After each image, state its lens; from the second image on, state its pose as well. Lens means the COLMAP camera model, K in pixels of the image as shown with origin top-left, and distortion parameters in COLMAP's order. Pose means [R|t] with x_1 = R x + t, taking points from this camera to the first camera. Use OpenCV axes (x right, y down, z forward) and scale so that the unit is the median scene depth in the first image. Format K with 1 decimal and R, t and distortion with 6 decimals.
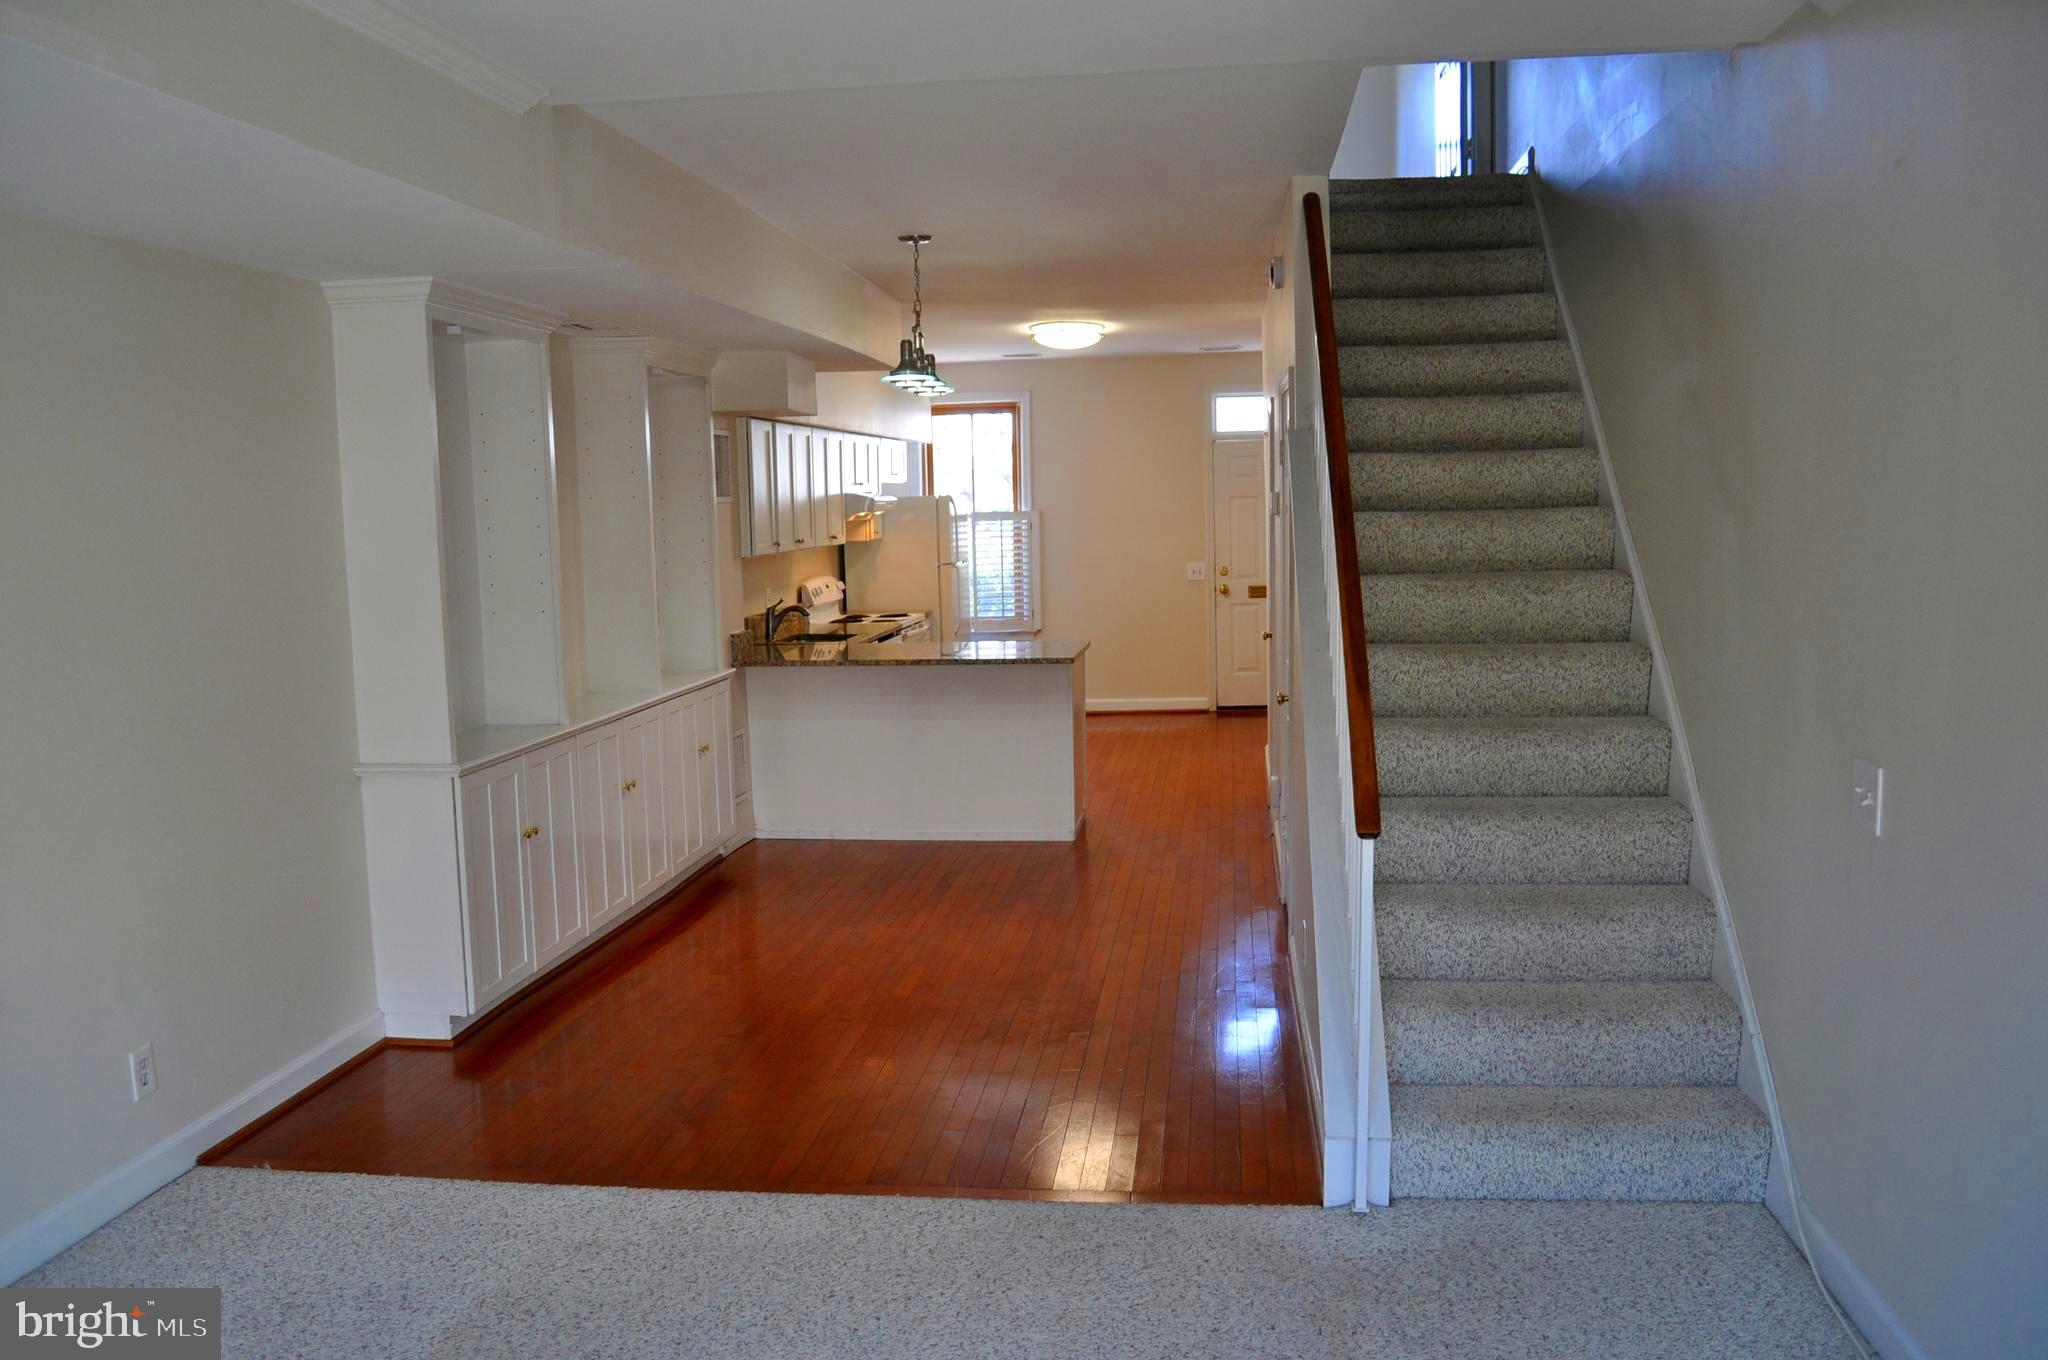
lens RADIAL K [[1632.0, 0, 1024.0], [0, 1632.0, 680.0], [0, 0, 1]] dist [-0.079753, 0.003589]
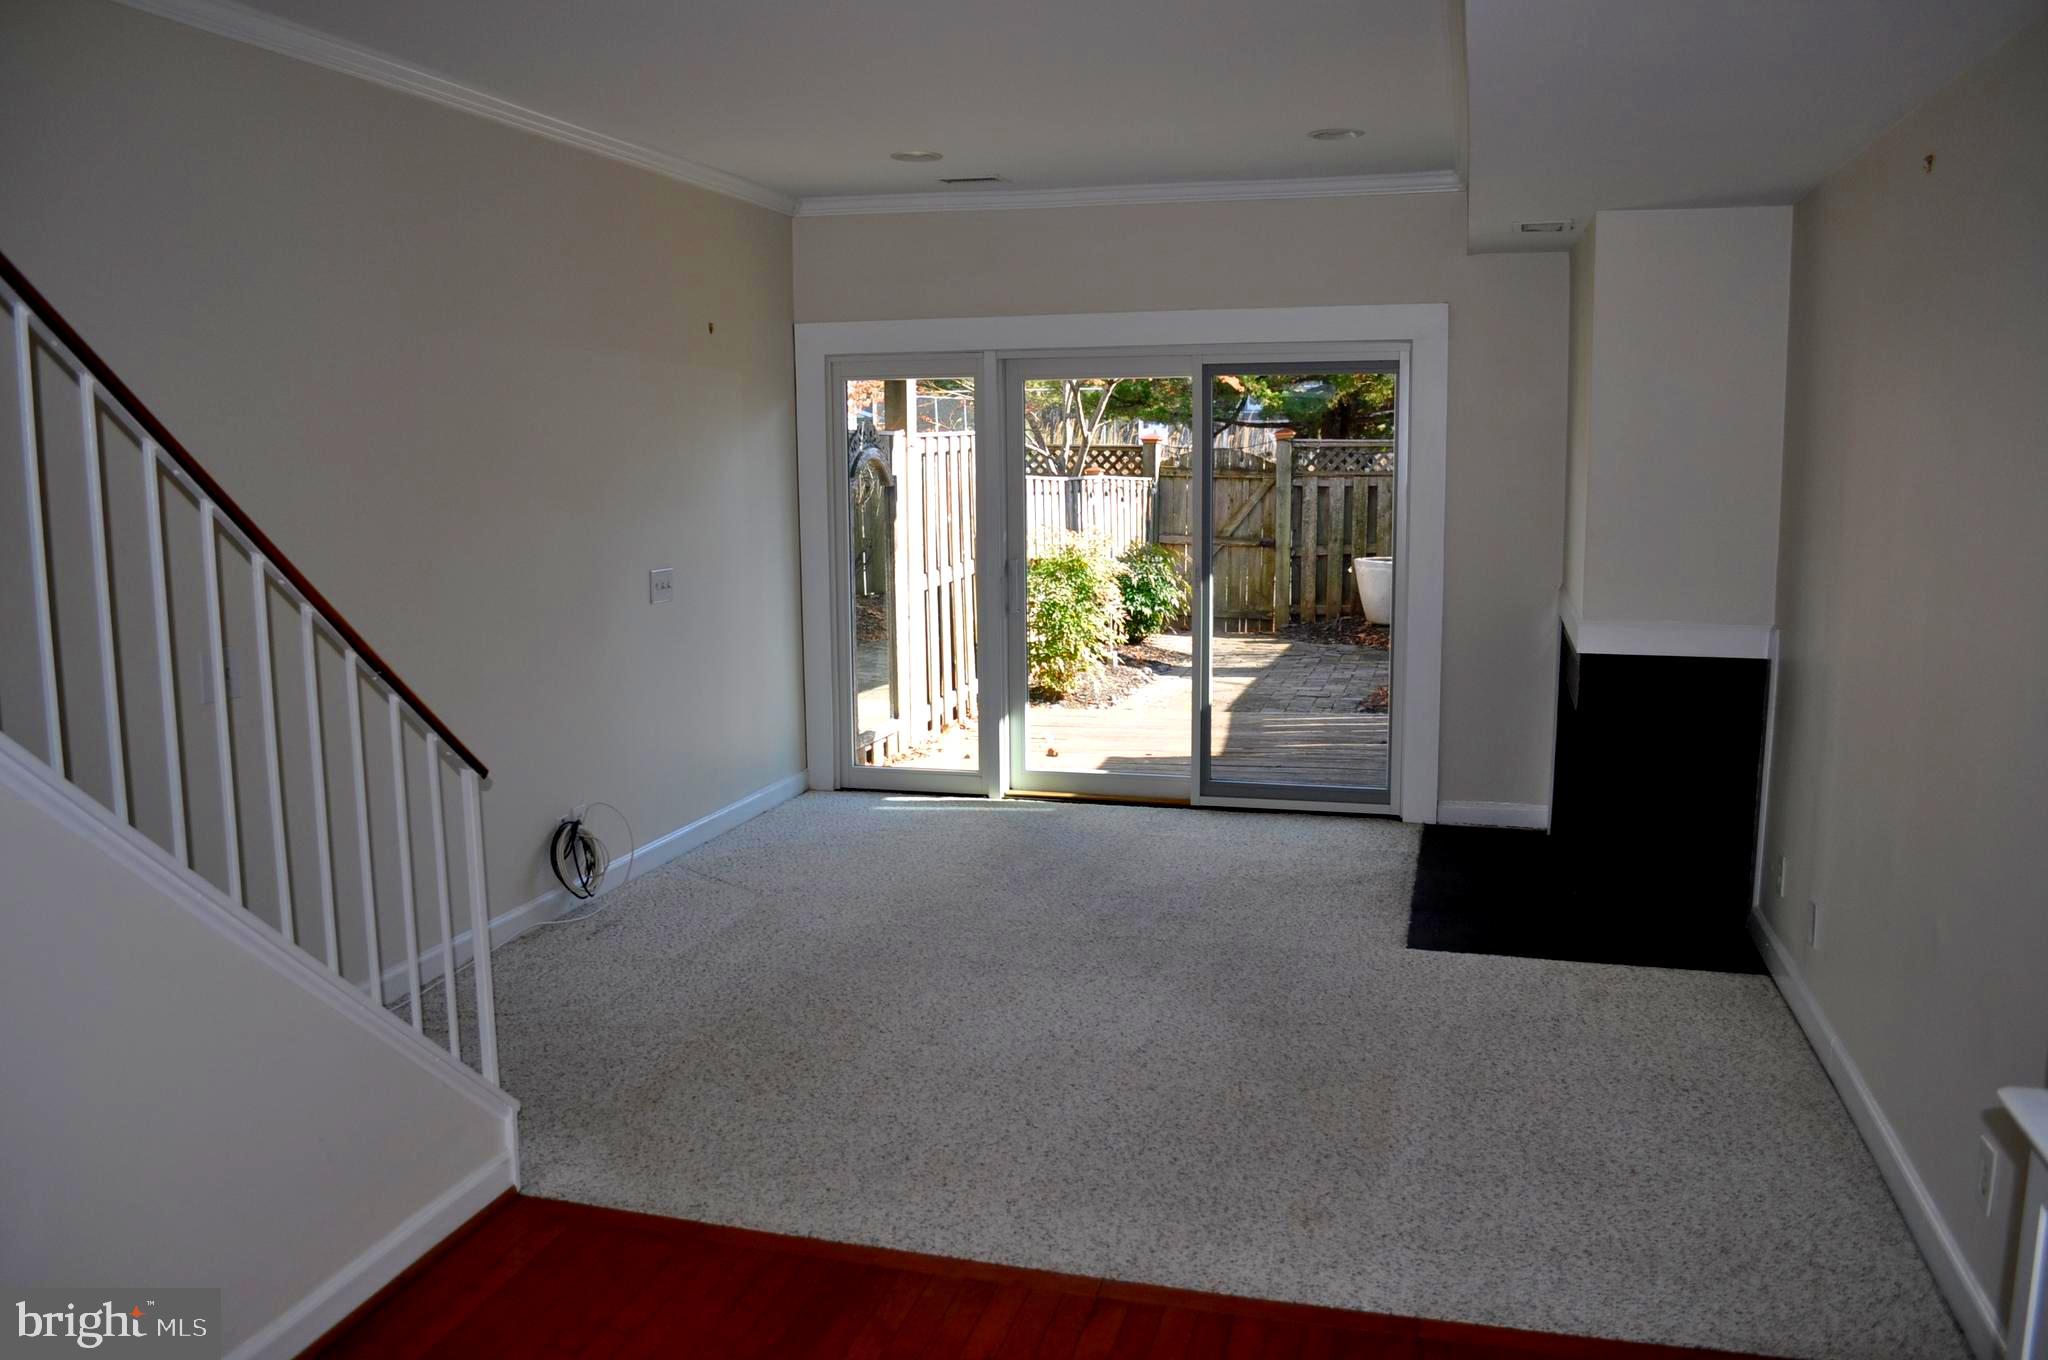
lens RADIAL K [[1632.0, 0, 1024.0], [0, 1632.0, 680.0], [0, 0, 1]] dist [-0.079753, 0.003589]
pose [[-0.988452, 0.001967, 0.151521, -0.073144], [0.040131, 0.967611, 0.249237, -0.053111], [-0.146123, 0.252440, -0.956516, 0.532800]]
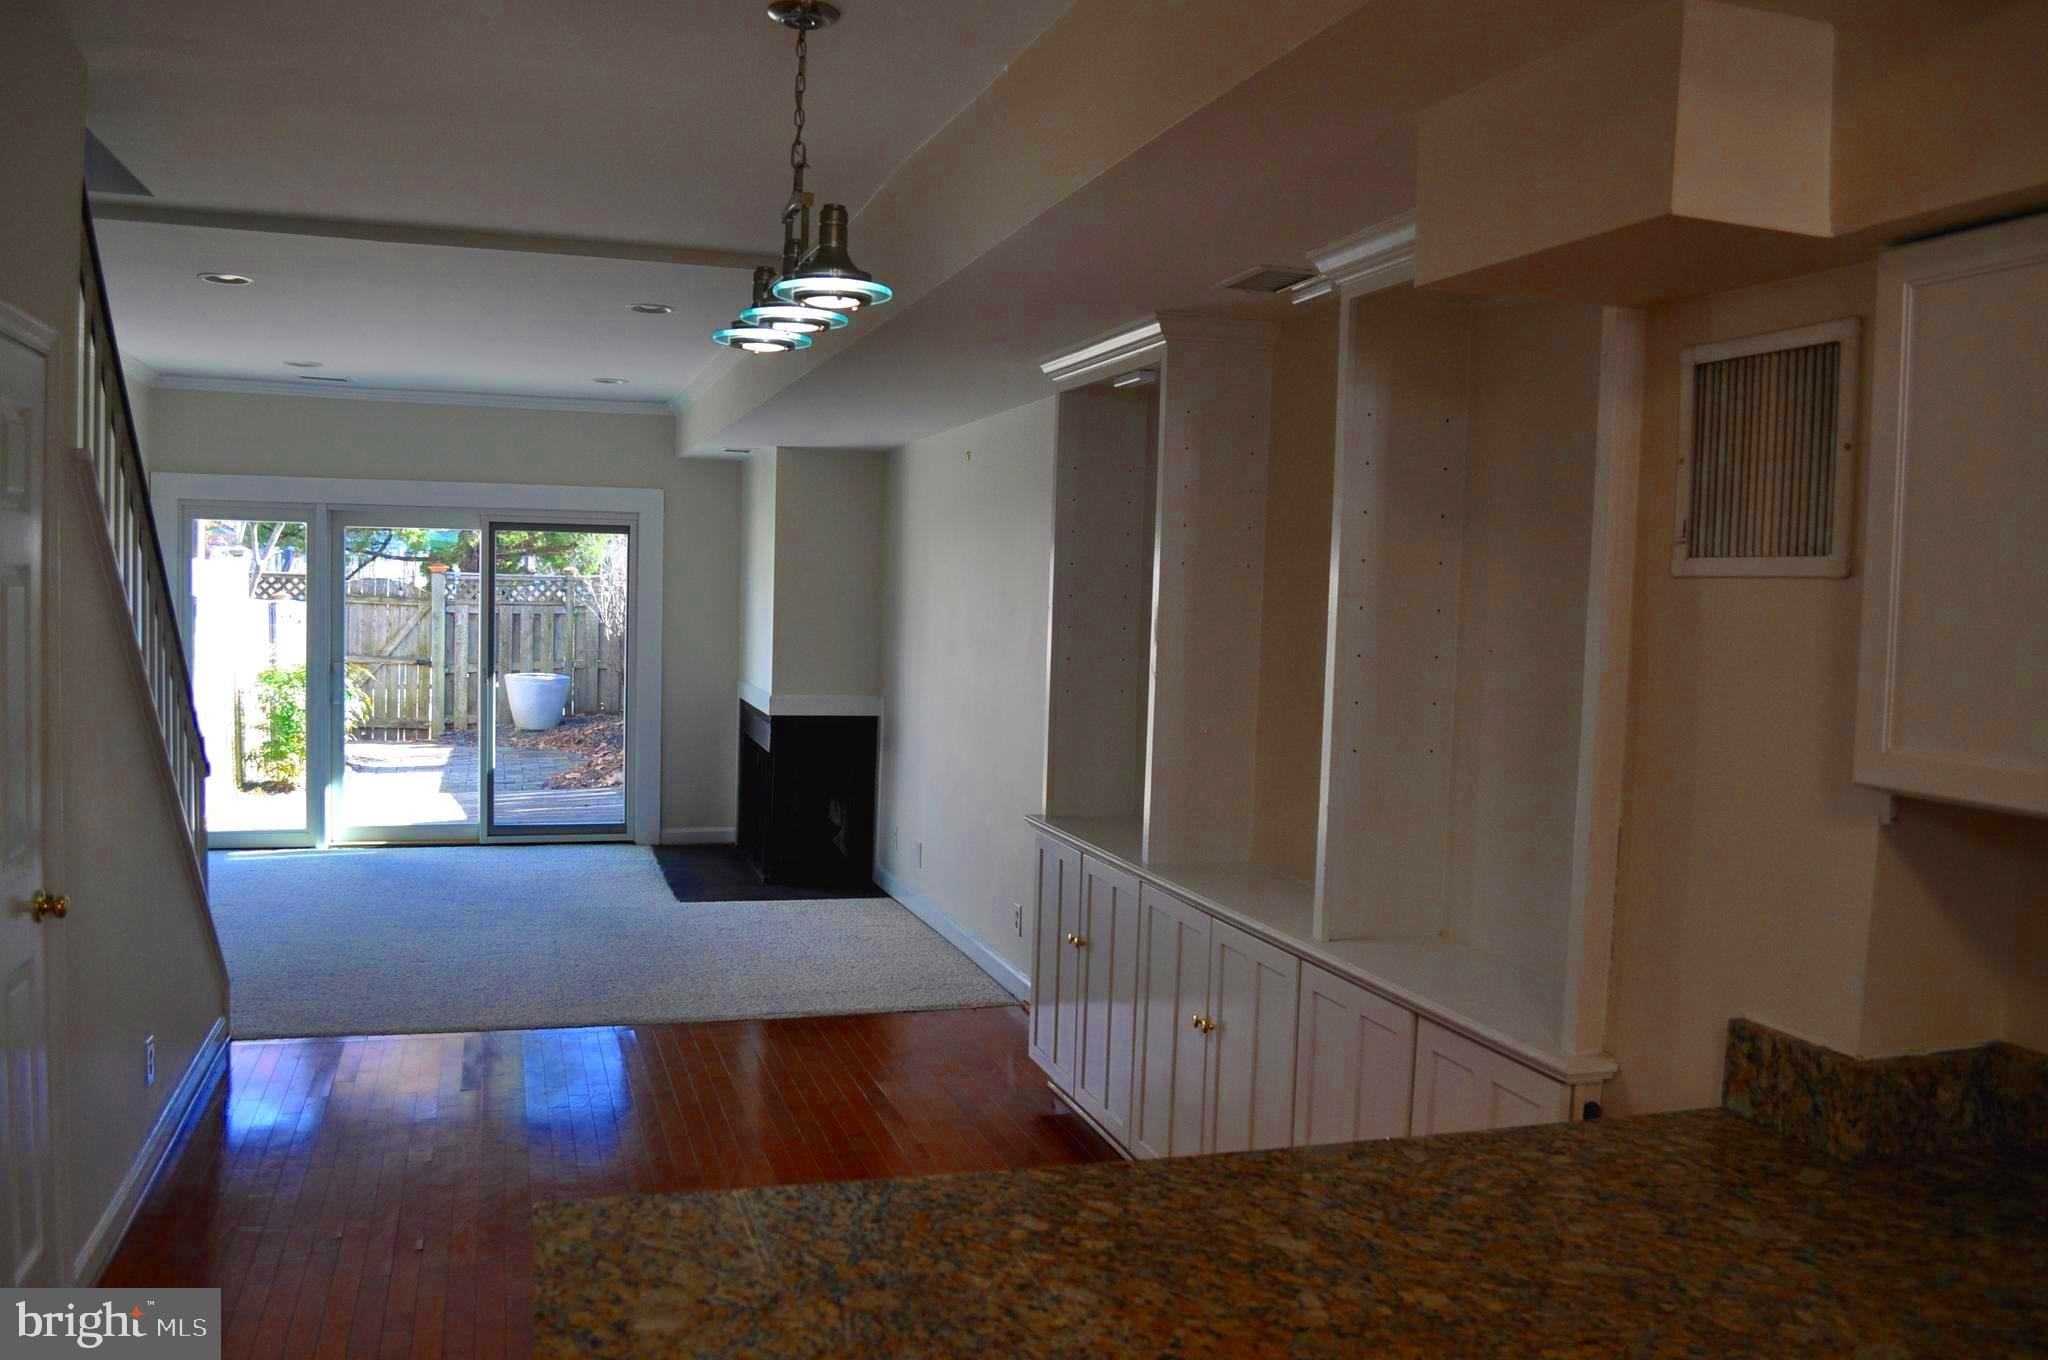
lens RADIAL K [[1632.0, 0, 1024.0], [0, 1632.0, 680.0], [0, 0, 1]] dist [-0.079753, 0.003589]
pose [[-0.910324, 0.014947, -0.413626, 0.041476], [-0.058521, 0.984660, 0.164379, -0.084745], [0.409738, 0.173844, -0.895485, 0.778457]]
